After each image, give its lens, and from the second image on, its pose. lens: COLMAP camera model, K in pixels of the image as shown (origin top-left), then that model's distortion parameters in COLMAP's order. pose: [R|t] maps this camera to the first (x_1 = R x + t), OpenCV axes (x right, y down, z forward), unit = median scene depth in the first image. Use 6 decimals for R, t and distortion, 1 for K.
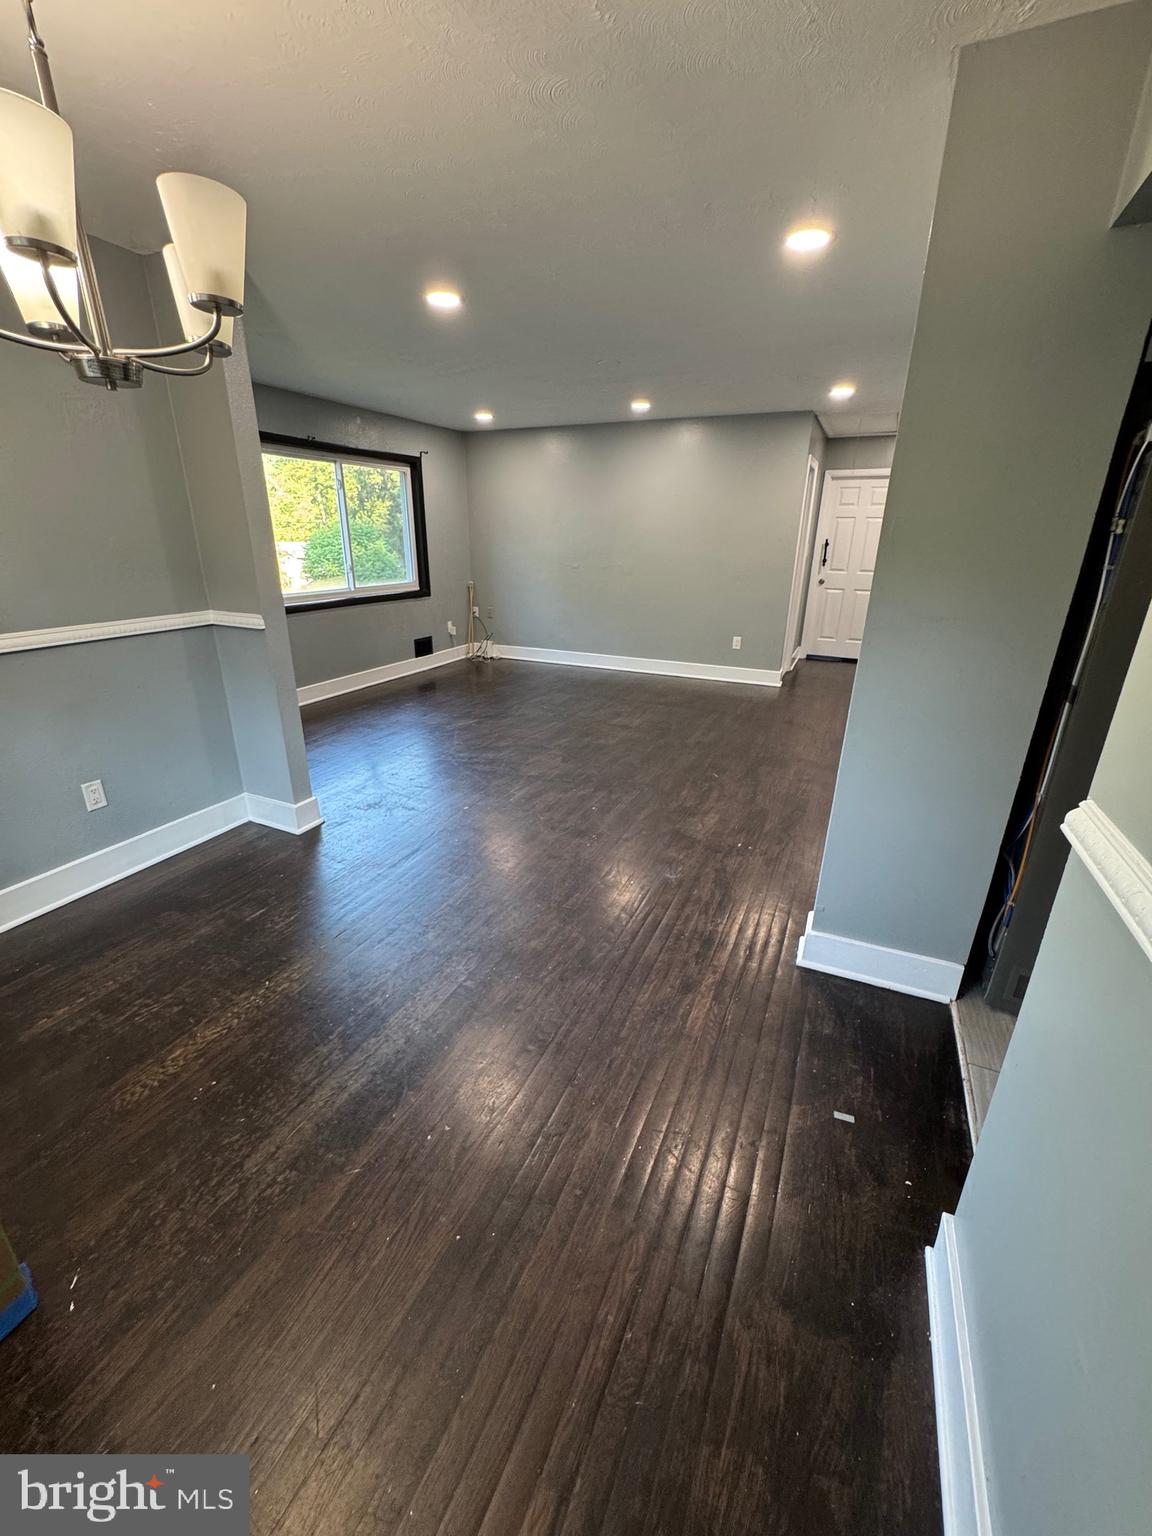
lens RADIAL K [[610.9, 0, 576.0], [0, 610.9, 768.0], [0, 0, 1]] dist [-0.000015, 0.000050]
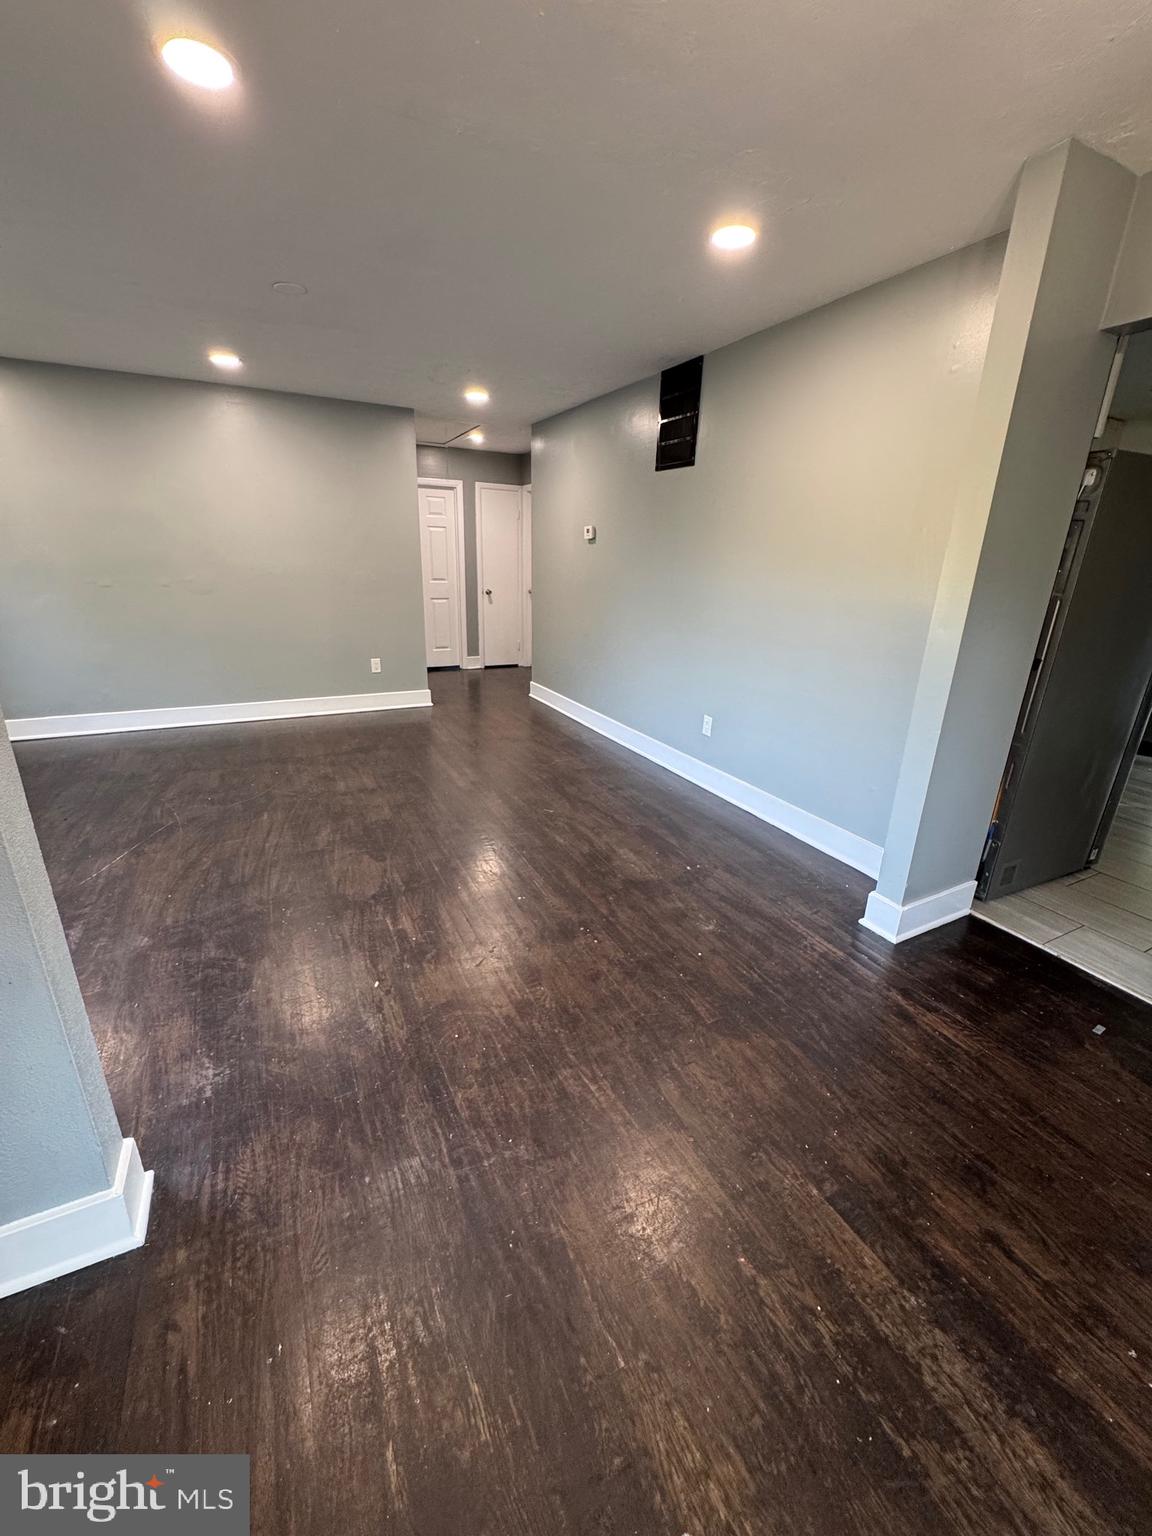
lens RADIAL K [[613.1, 0, 576.0], [0, 613.1, 768.0], [0, 0, 1]] dist [0.001876, 0.000231]
pose [[0.616402, -0.253240, 0.745599, -0.363953], [0.263275, 0.958662, 0.107950, -0.122555], [-0.742115, 0.129757, 0.657593, 0.338534]]
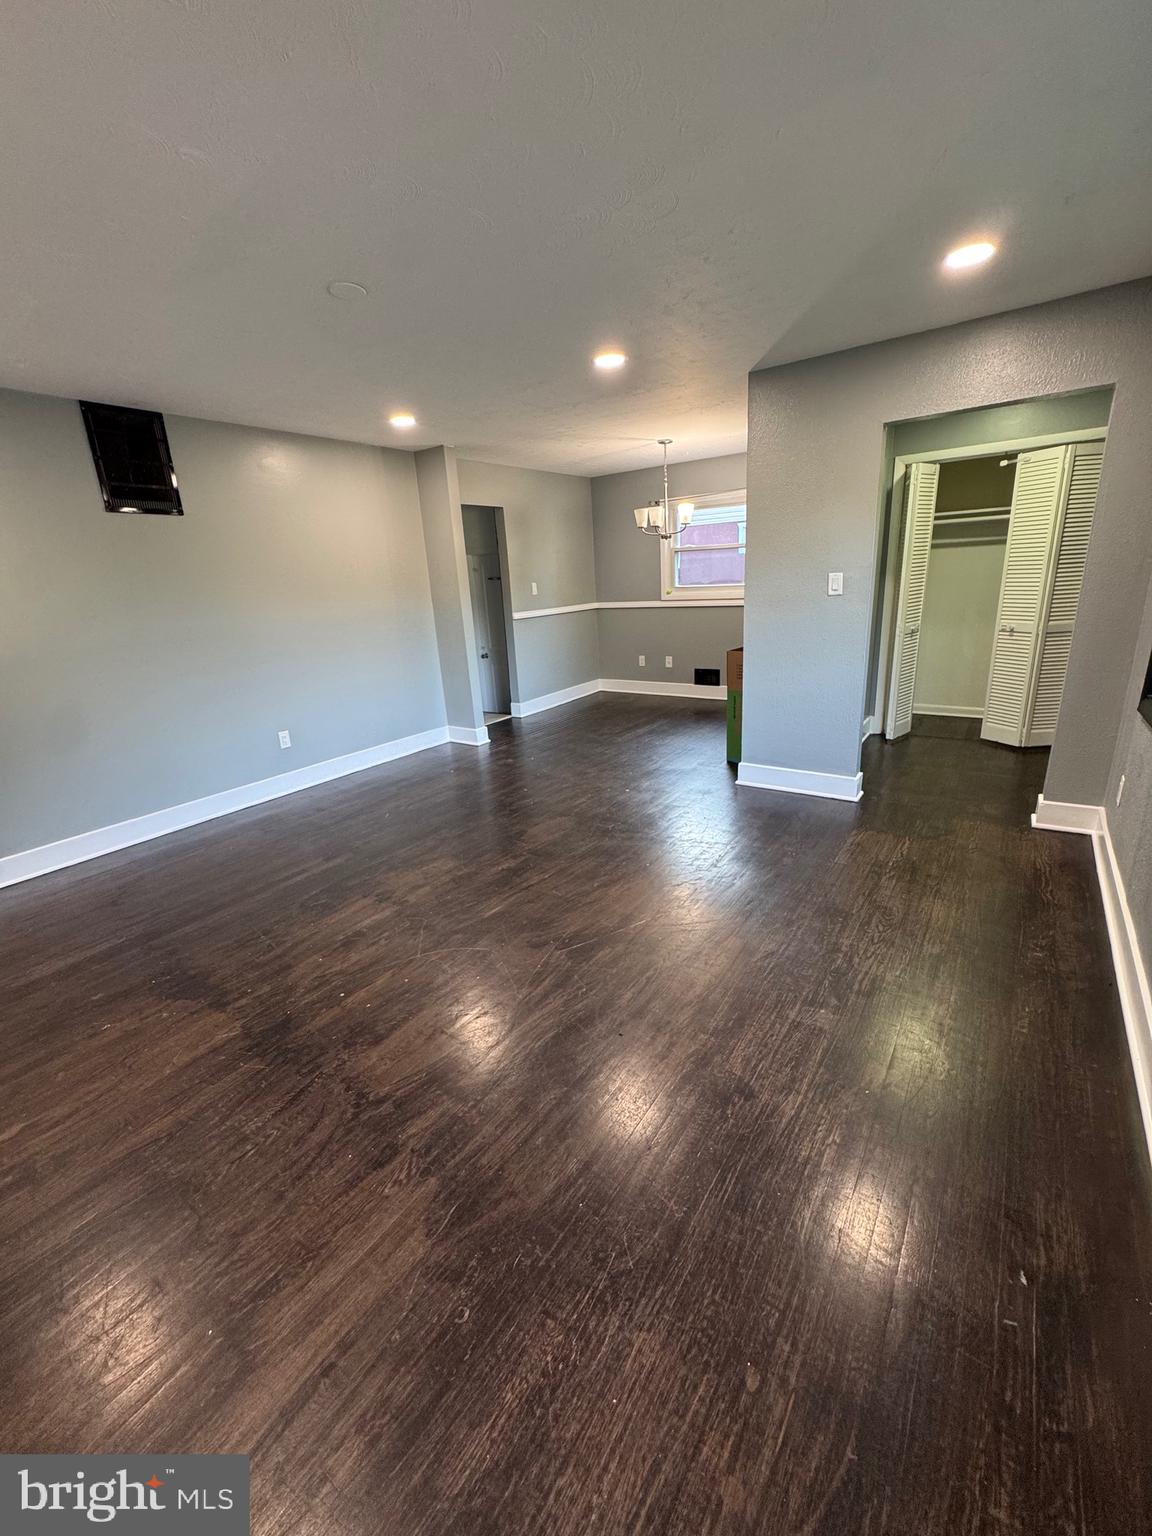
lens RADIAL K [[619.8, 0, 581.0], [0, 619.8, 771.8], [0, 0, 1]] dist [-0.003637, -0.000276]
pose [[-0.983131, -0.010226, 0.182615, -0.249736], [0.107187, 0.776805, 0.620552, -0.588736], [-0.148202, 0.629658, -0.762605, 1.536151]]
